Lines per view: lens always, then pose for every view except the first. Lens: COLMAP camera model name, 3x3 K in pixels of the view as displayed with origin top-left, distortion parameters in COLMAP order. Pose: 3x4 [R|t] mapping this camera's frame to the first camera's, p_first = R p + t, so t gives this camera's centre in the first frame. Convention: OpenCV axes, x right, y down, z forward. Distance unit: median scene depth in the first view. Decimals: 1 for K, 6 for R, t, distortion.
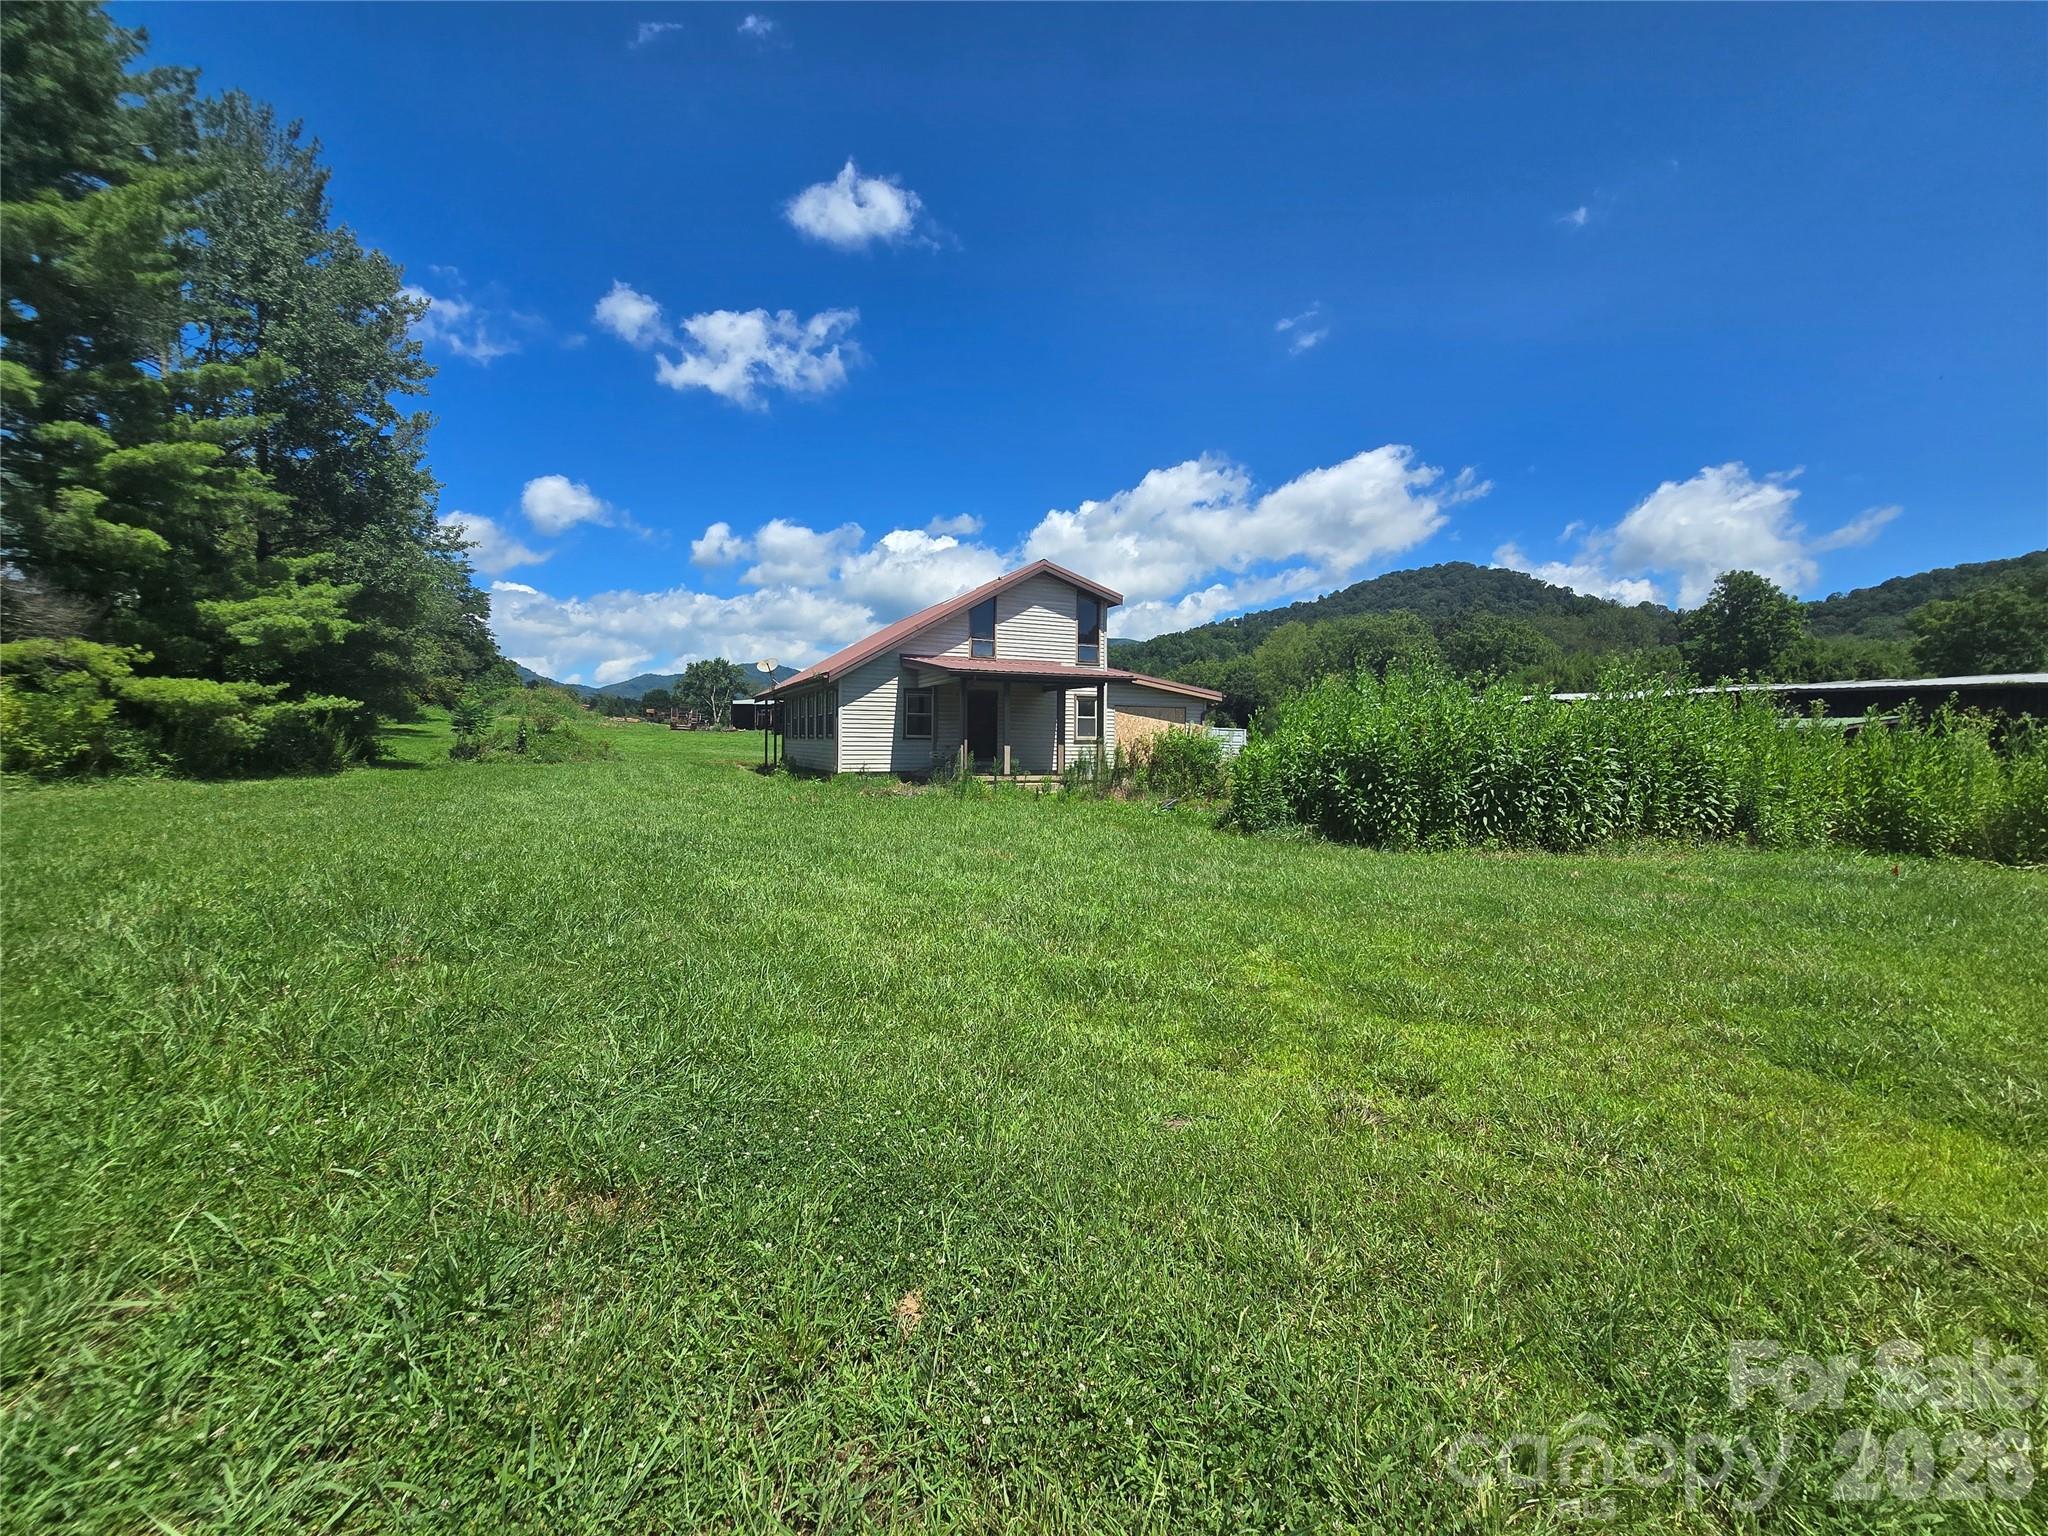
lens RADIAL K [[843.6, 0, 1021.9], [0, 843.6, 746.7], [0, 0, 1]] dist [0.000636, 0.000503]
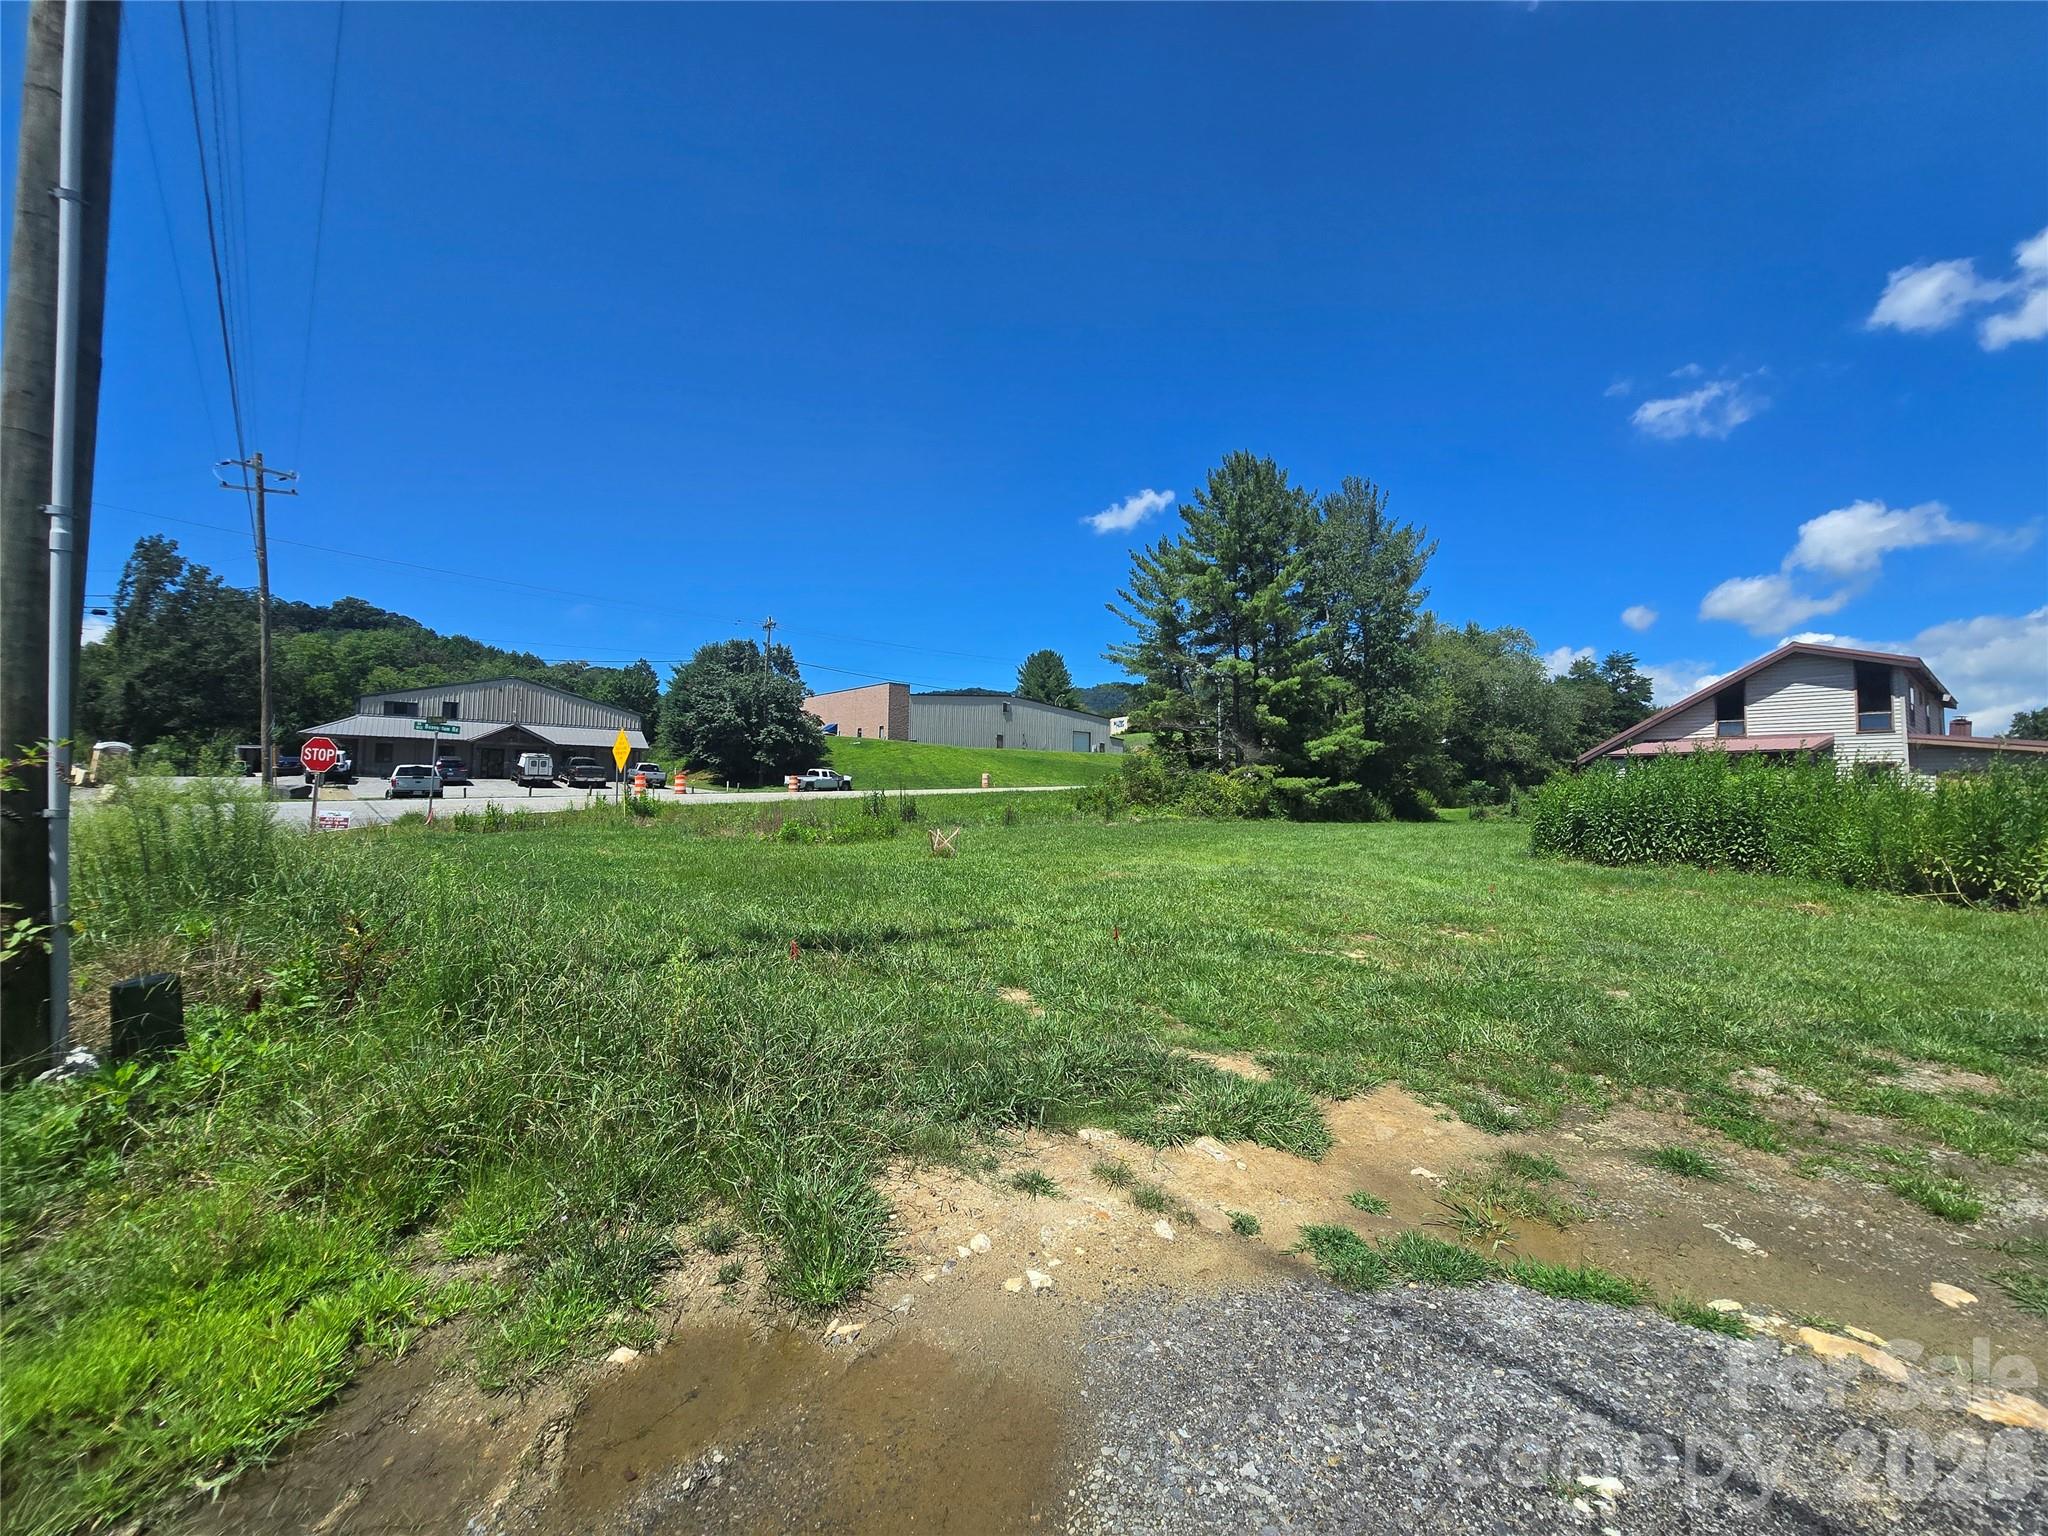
lens RADIAL K [[843.6, 0, 1021.9], [0, 843.6, 746.7], [0, 0, 1]] dist [0.000636, 0.000503]
pose [[0.214713, -0.060047, -0.974829, 1.036539], [-0.020674, 0.997605, -0.066004, 0.002843], [0.976458, 0.034326, 0.212958, -0.206628]]
